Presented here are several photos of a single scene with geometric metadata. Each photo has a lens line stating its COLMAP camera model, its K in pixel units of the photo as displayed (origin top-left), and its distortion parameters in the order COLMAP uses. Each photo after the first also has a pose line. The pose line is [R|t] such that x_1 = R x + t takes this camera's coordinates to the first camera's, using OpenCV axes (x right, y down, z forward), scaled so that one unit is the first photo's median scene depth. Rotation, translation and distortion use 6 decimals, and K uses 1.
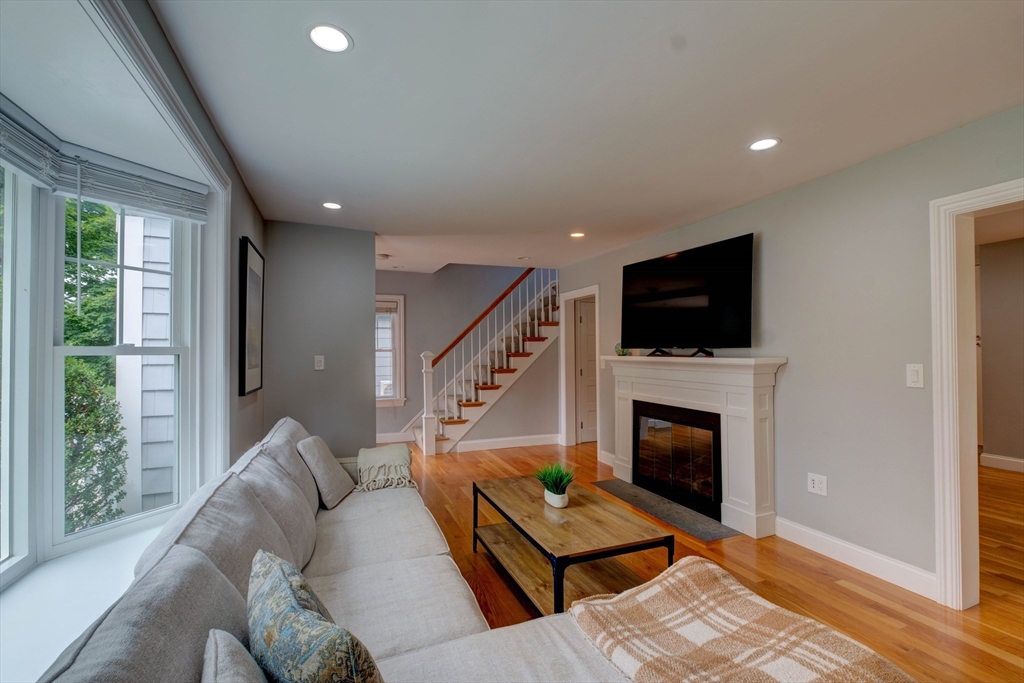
lens RADIAL K [[450.1, 0, 512.0], [0, 450.1, 341.5], [0, 0, 1]] dist [-0.047326, 0.000142]
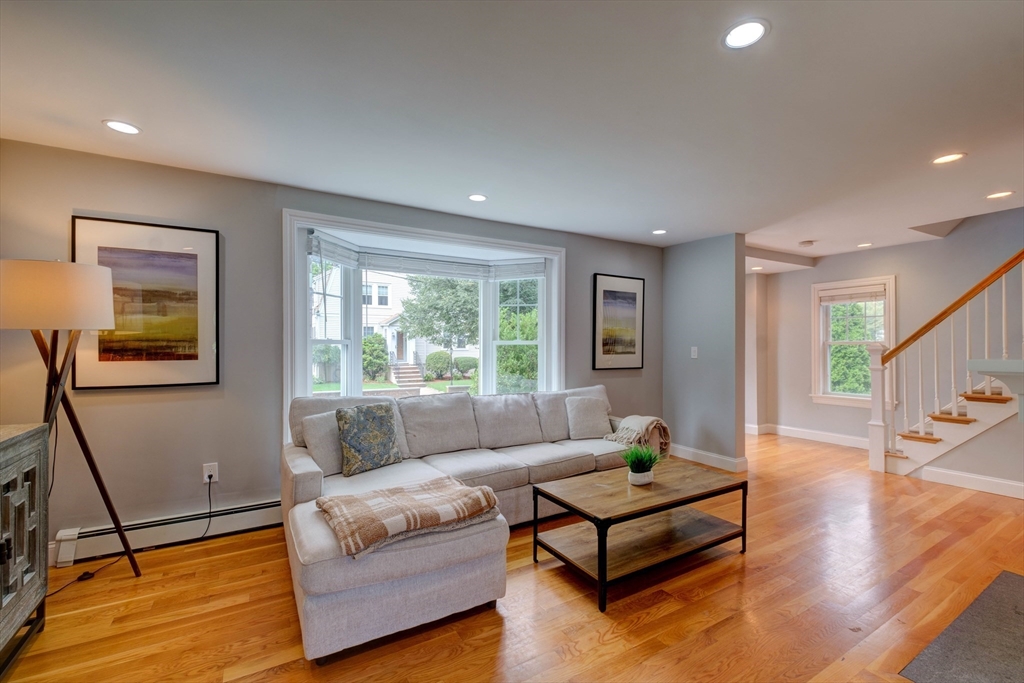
lens RADIAL K [[450.1, 0, 512.0], [0, 450.1, 341.5], [0, 0, 1]] dist [-0.047326, 0.000142]
pose [[0.149708, 0.006064, -0.988712, 0.484065], [0.018086, 0.999797, 0.008871, -0.002150], [0.988565, -0.019210, 0.149568, 0.219660]]
